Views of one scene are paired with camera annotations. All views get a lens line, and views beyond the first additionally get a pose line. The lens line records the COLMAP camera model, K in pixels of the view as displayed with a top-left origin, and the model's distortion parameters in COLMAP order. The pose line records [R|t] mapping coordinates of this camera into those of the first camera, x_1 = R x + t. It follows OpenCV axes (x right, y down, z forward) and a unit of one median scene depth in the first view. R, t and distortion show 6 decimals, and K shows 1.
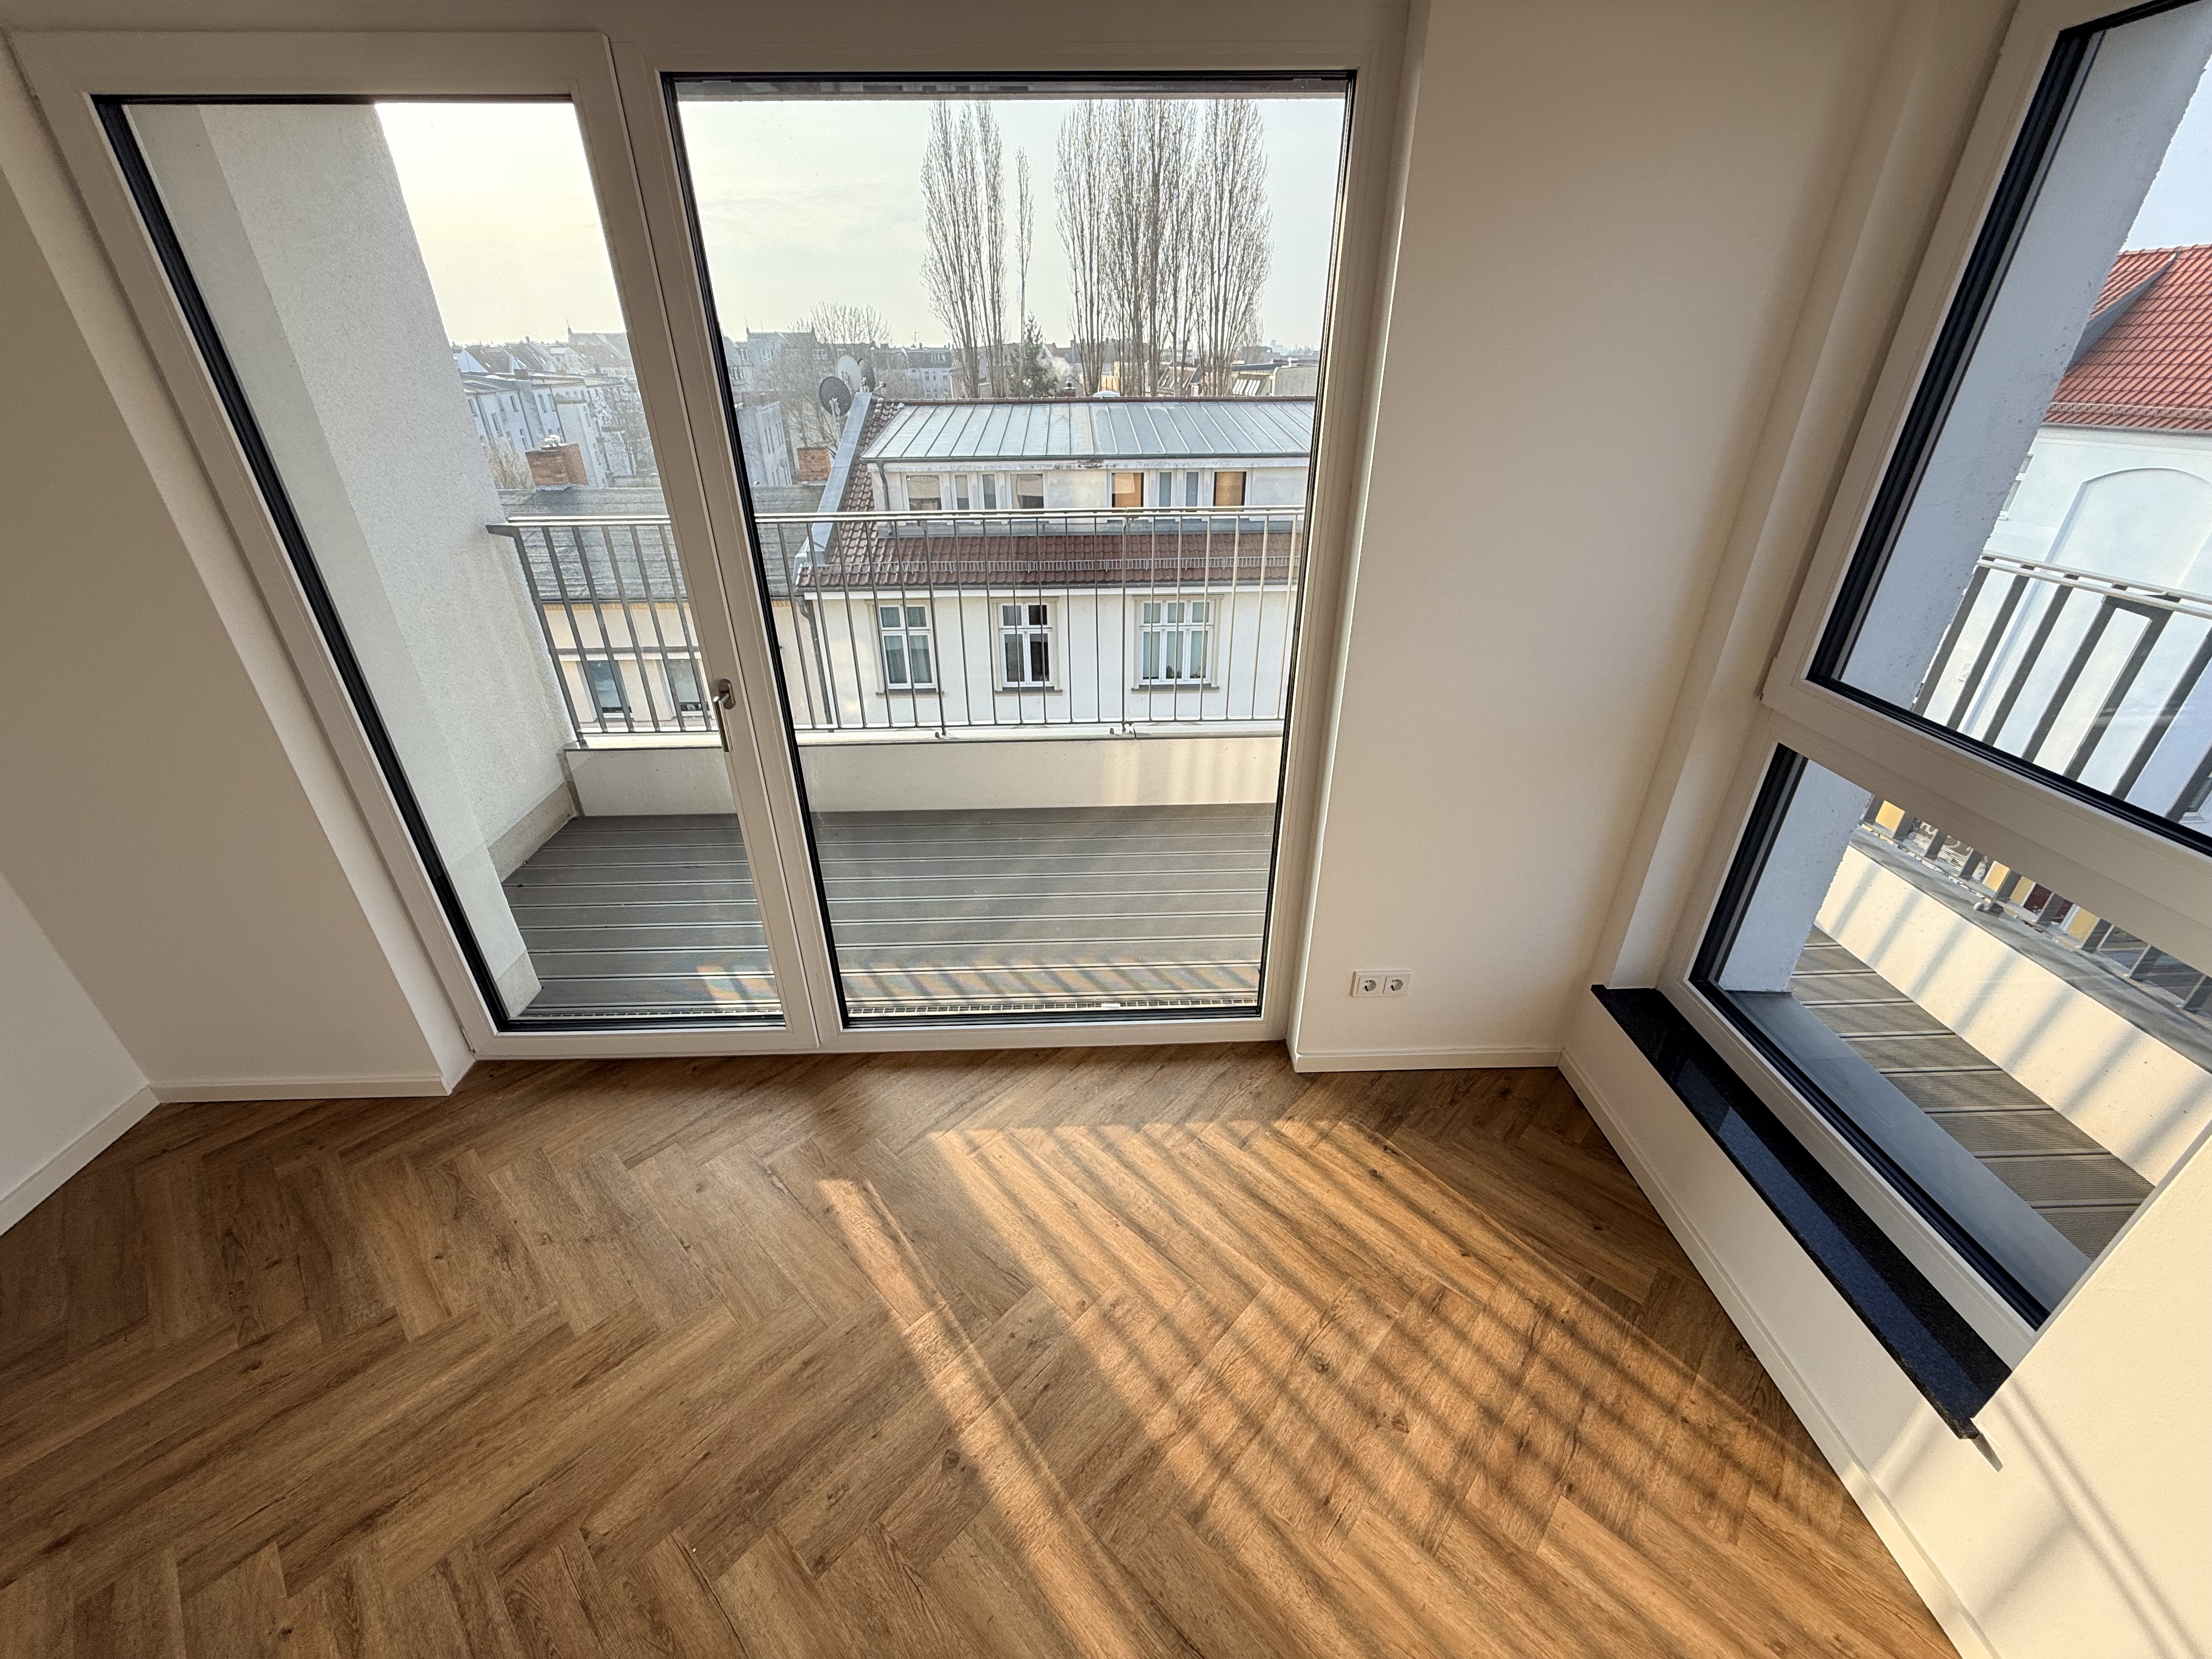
lens RADIAL K [[877.0, 0, 1101.8], [0, 877.0, 833.4], [0, 0, 1]] dist [-0.000397, 0.000075]
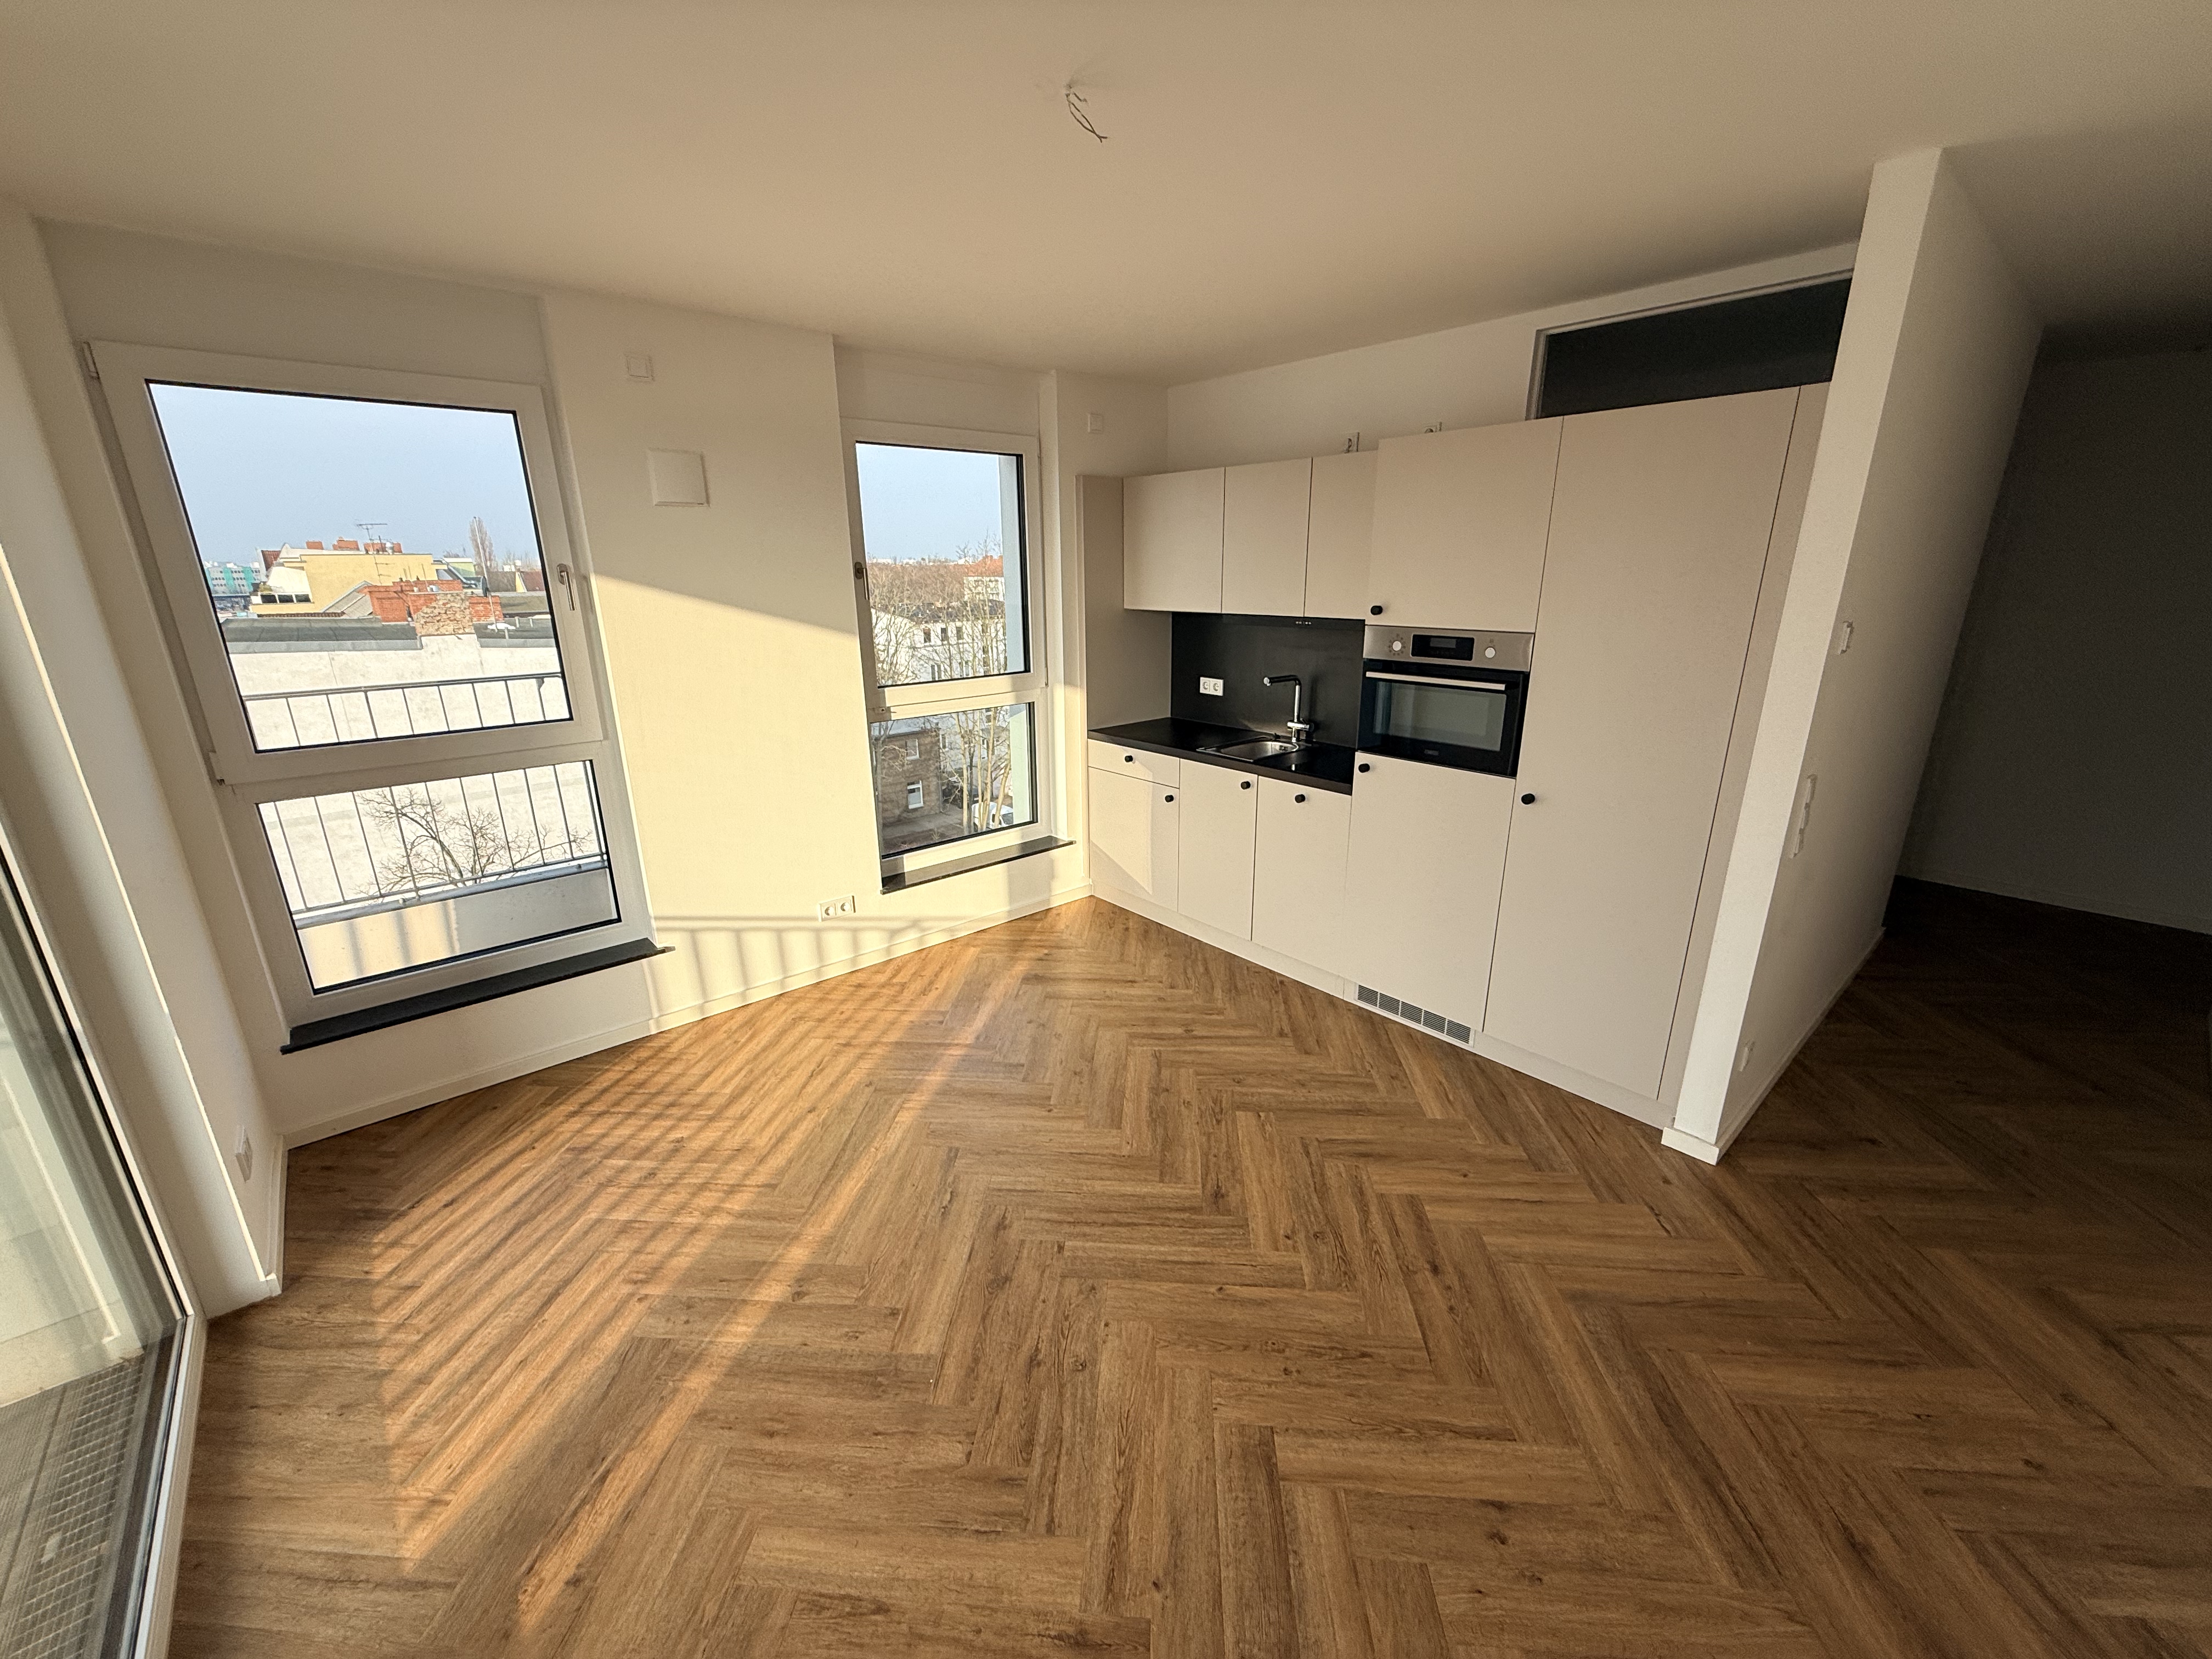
lens RADIAL K [[877.0, 0, 1101.8], [0, 877.0, 833.4], [0, 0, 1]] dist [-0.000397, 0.000075]
pose [[-0.633232, -0.213159, 0.744030, -1.187522], [0.383910, 0.748215, 0.541098, -0.320233], [-0.672034, 0.628281, -0.391960, 0.703257]]
